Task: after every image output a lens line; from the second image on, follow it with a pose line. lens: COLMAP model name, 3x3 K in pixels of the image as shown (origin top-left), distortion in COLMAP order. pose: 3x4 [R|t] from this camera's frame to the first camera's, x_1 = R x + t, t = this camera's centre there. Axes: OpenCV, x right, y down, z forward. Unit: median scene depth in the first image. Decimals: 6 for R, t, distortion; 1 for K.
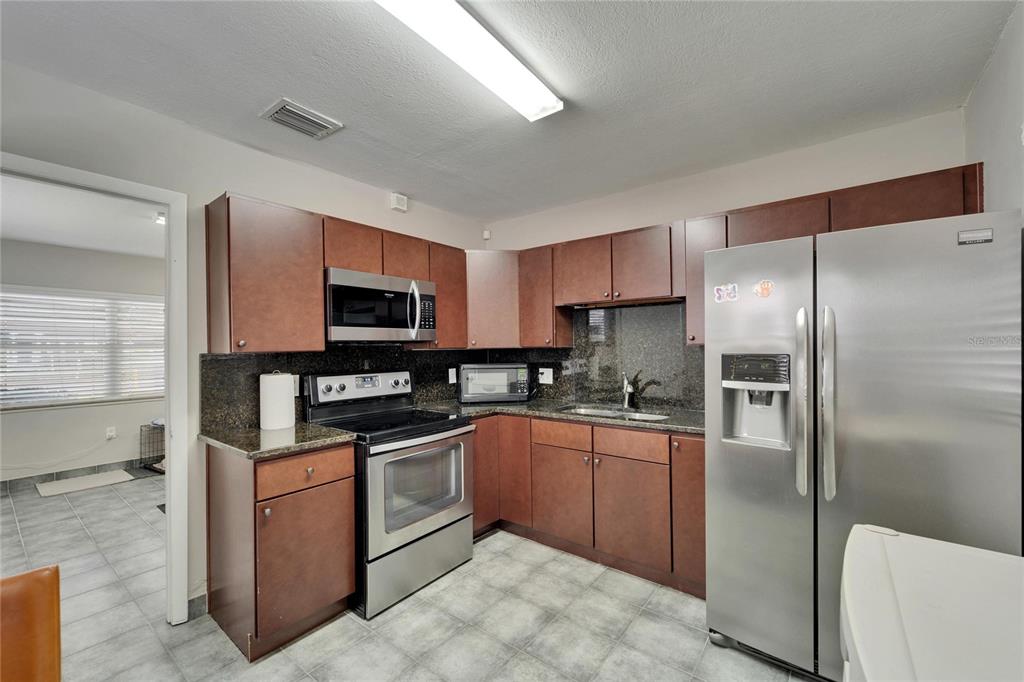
lens RADIAL K [[408.8, 0, 514.3], [0, 408.8, 350.0], [0, 0, 1]] dist [0.003845, -0.002120]
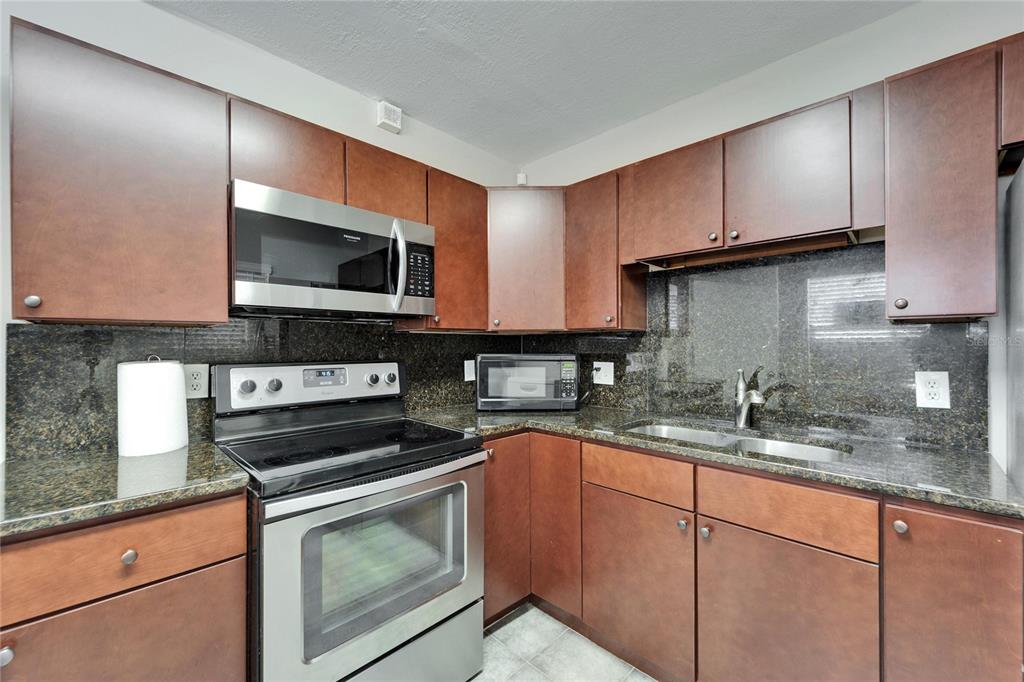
lens RADIAL K [[408.8, 0, 506.9], [0, 408.8, 344.2], [0, 0, 1]] dist [0.003845, -0.002120]
pose [[0.991043, 0.008877, -0.133250, 0.010098], [-0.009576, 0.999944, -0.004611, 0.025810], [0.133201, 0.005846, 0.991072, 0.387739]]
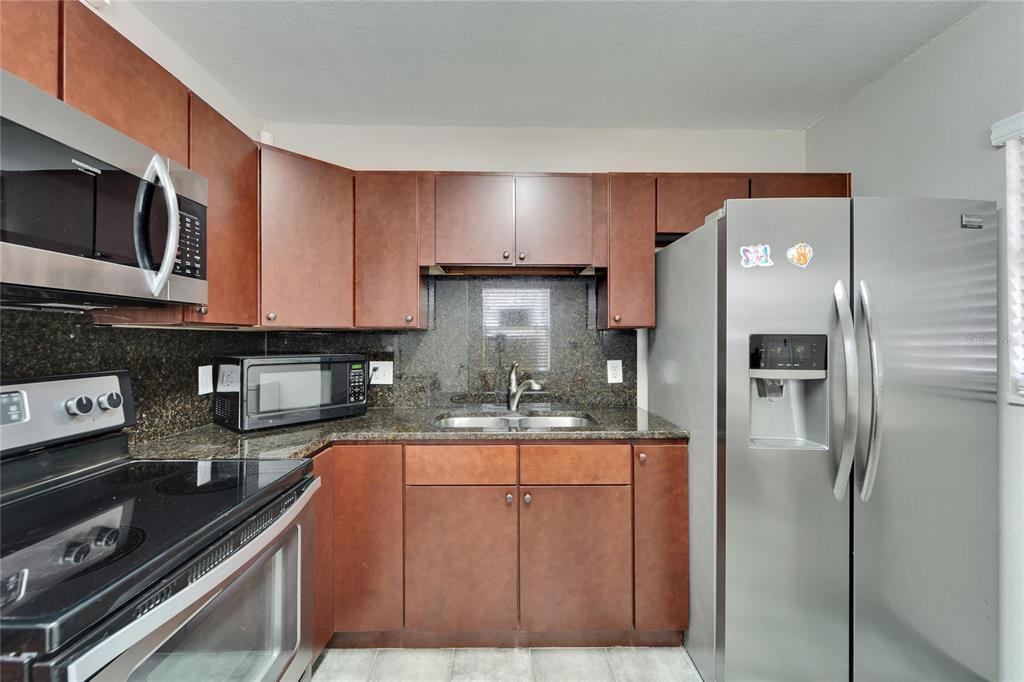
lens RADIAL K [[408.8, 0, 510.8], [0, 408.8, 335.9], [0, 0, 1]] dist [0.003845, -0.002120]
pose [[0.788046, 0.014750, 0.615440, -0.214230], [-0.005091, 0.999835, -0.017444, 0.018631], [-0.615596, 0.010614, 0.787990, 0.448331]]
